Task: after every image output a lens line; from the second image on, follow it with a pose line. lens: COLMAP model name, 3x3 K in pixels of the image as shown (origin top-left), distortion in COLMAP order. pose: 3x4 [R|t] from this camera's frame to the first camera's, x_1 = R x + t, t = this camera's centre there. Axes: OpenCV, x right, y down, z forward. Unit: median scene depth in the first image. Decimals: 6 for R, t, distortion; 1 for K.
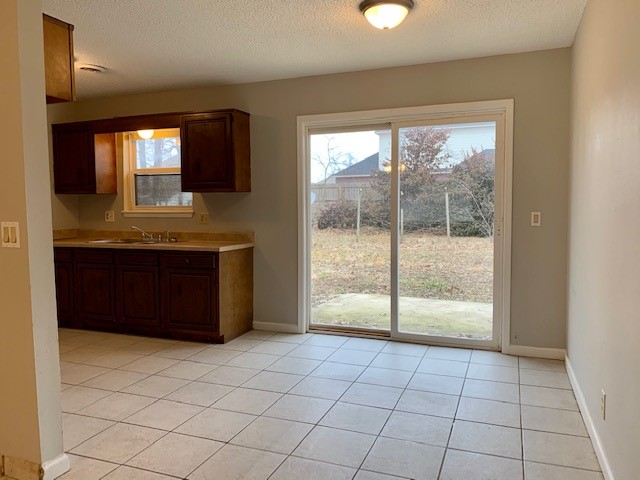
lens RADIAL K [[489.4, 0, 324.7], [0, 489.4, 238.4], [0, 0, 1]] dist [0.012325, -0.034125]
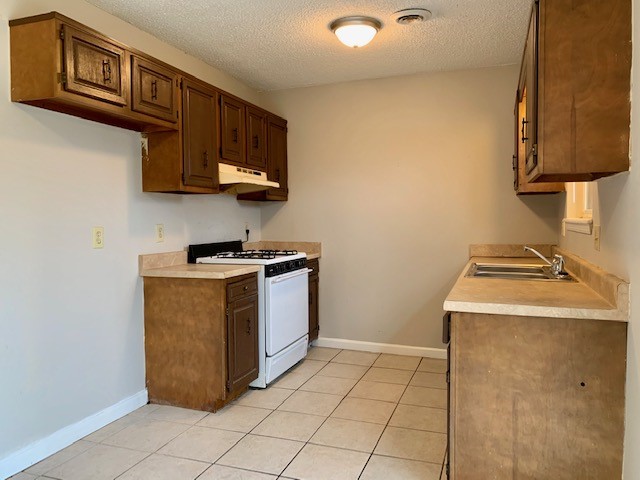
lens RADIAL K [[489.4, 0, 311.4], [0, 489.4, 230.5], [0, 0, 1]] dist [0.012325, -0.034125]
pose [[0.006501, 0.031418, -0.999485, 0.208755], [-0.057783, 0.997848, 0.030991, -0.047606], [0.998308, 0.057552, 0.008303, 0.769547]]
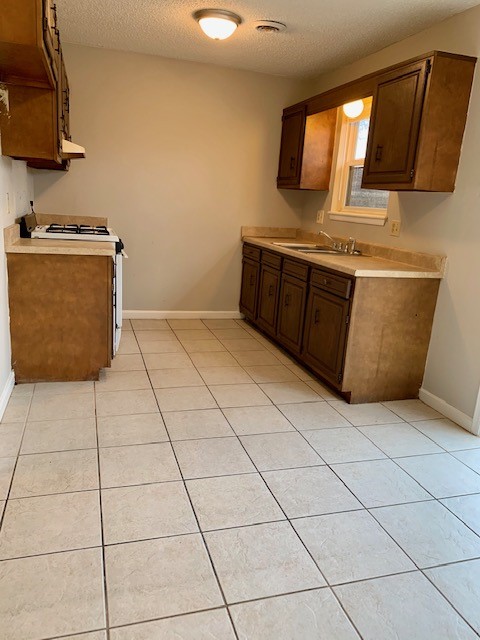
lens RADIAL K [[489.4, 0, 237.7], [0, 489.4, 318.0], [0, 0, 1]] dist [0.012325, -0.034125]
pose [[0.610130, 0.231502, -0.757726, 0.193485], [-0.124408, 0.972490, 0.196942, -0.027021], [0.782473, -0.025893, 0.622146, 0.391356]]
